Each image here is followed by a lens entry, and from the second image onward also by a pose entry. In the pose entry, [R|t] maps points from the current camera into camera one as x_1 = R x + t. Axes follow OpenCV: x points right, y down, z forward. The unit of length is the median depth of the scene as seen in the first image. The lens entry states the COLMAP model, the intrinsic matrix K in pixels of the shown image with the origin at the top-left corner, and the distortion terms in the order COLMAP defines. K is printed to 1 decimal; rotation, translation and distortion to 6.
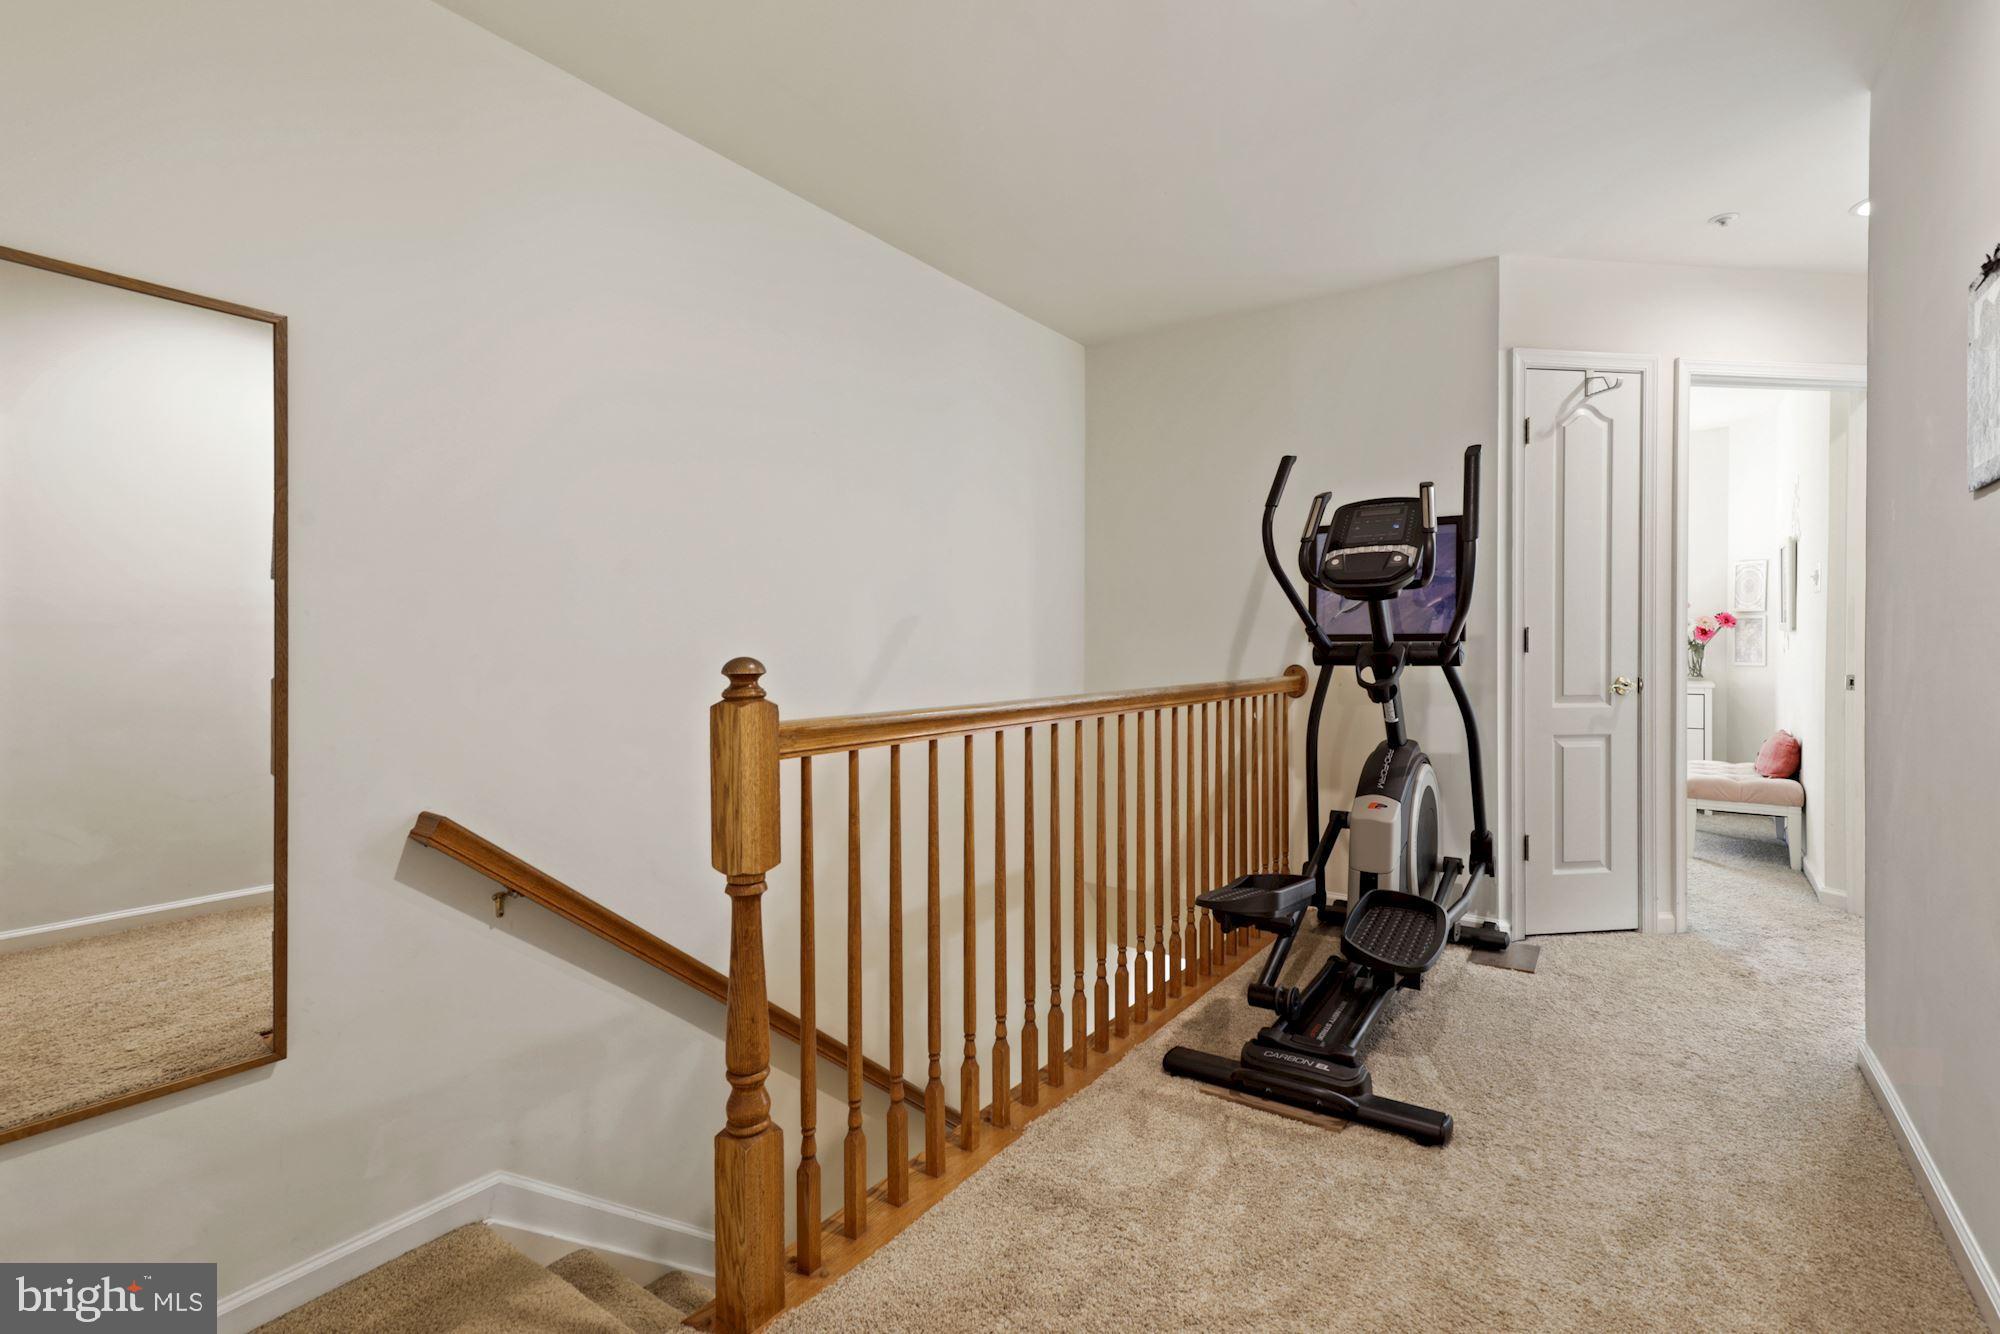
lens RADIAL K [[918.8, 0, 991.7], [0, 918.8, 653.0], [0, 0, 1]] dist [0.006676, -0.000836]
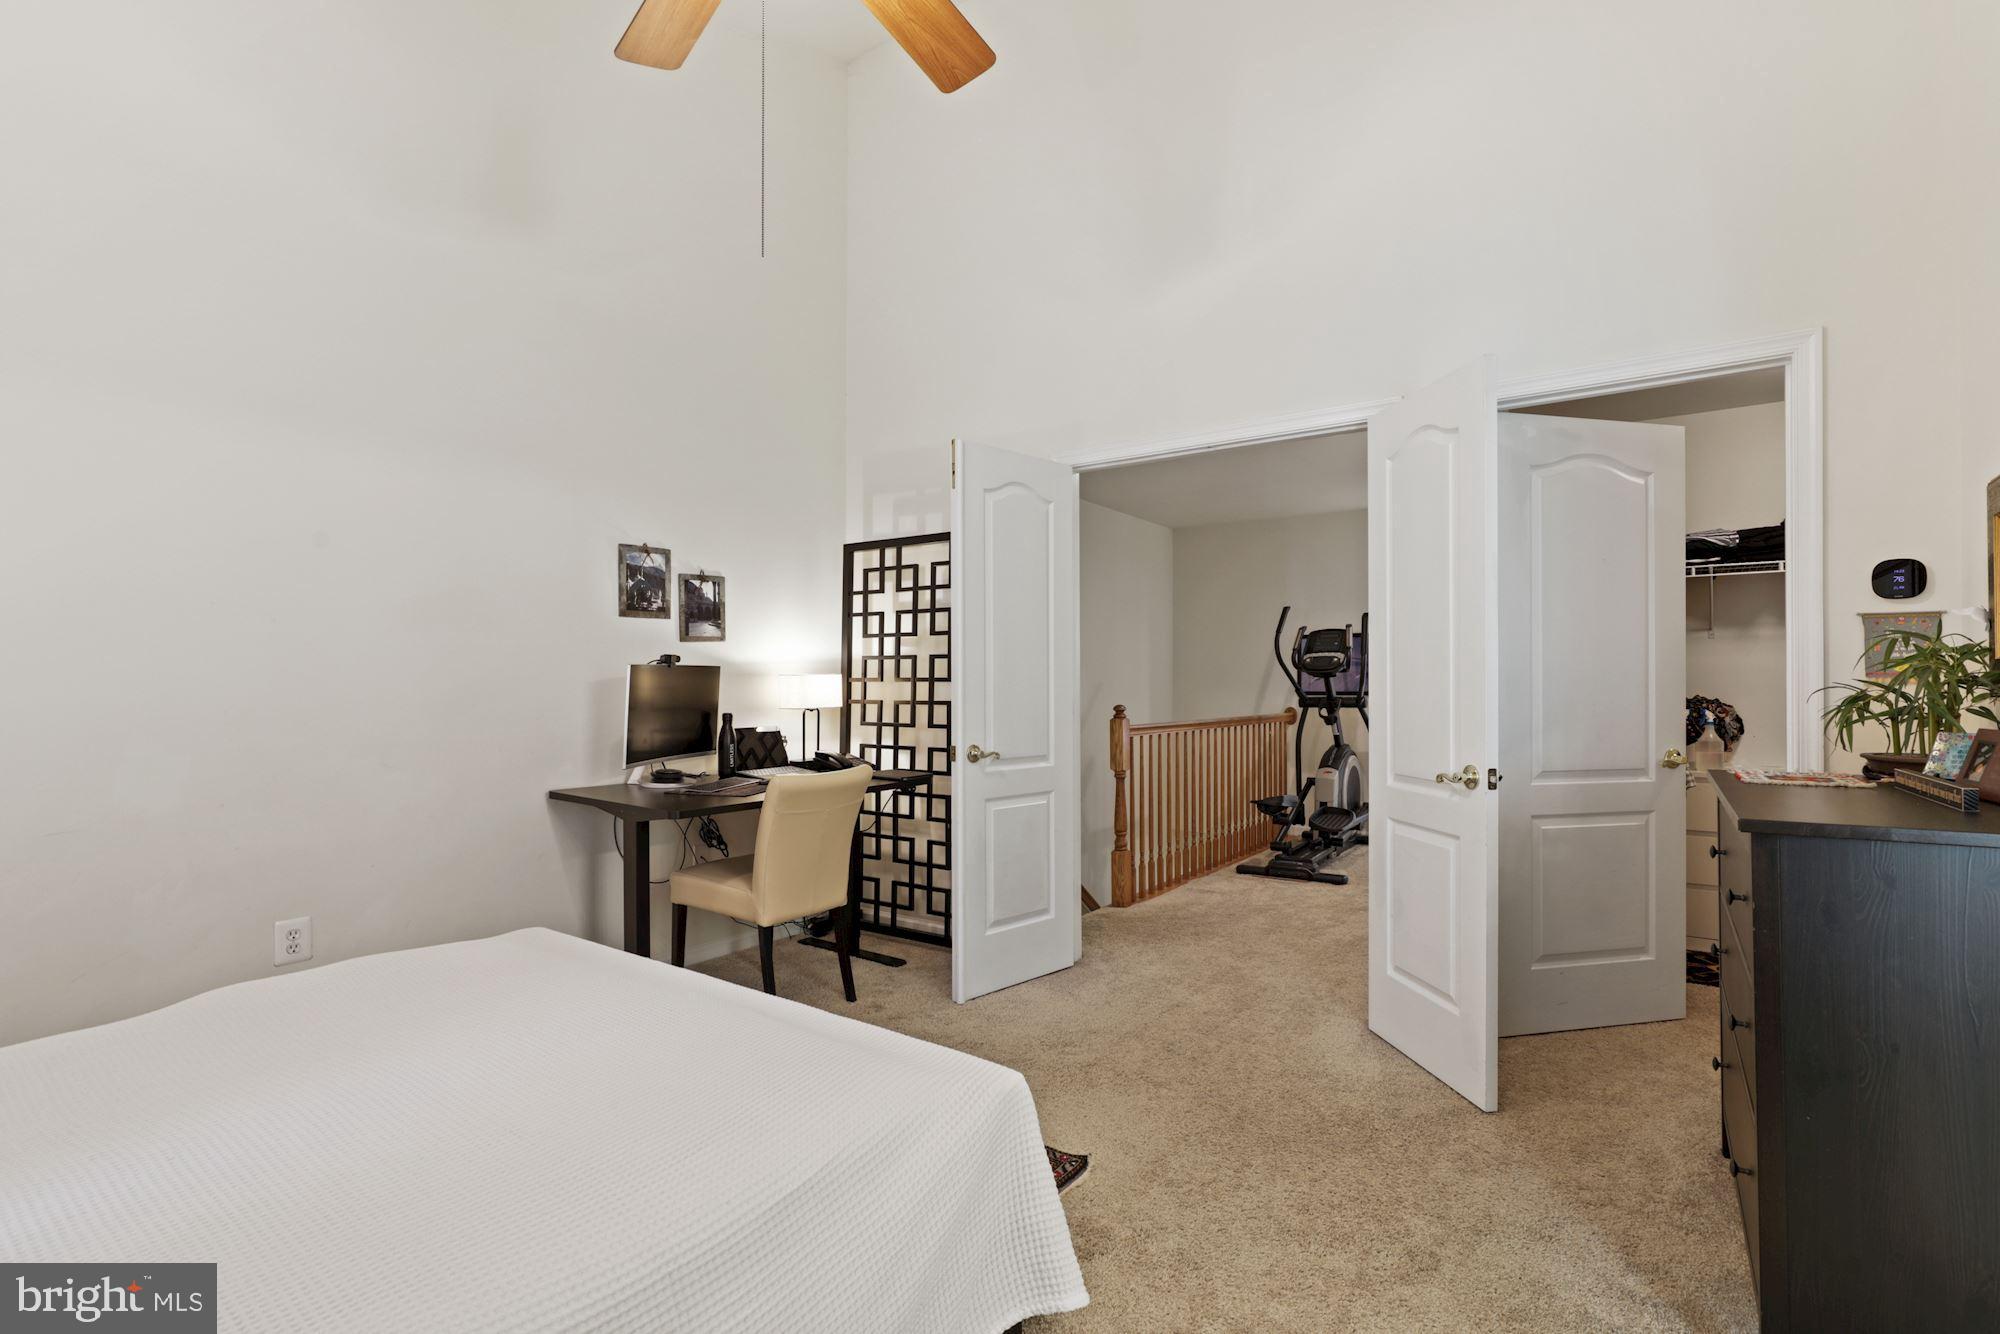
lens RADIAL K [[918.8, 0, 1006.6], [0, 918.8, 685.5], [0, 0, 1]] dist [0.006676, -0.000836]
pose [[0.999840, 0.002327, 0.017726, -0.362433], [-0.002150, 0.999948, -0.009976, -0.014187], [-0.017749, 0.009936, 0.999793, -1.113186]]
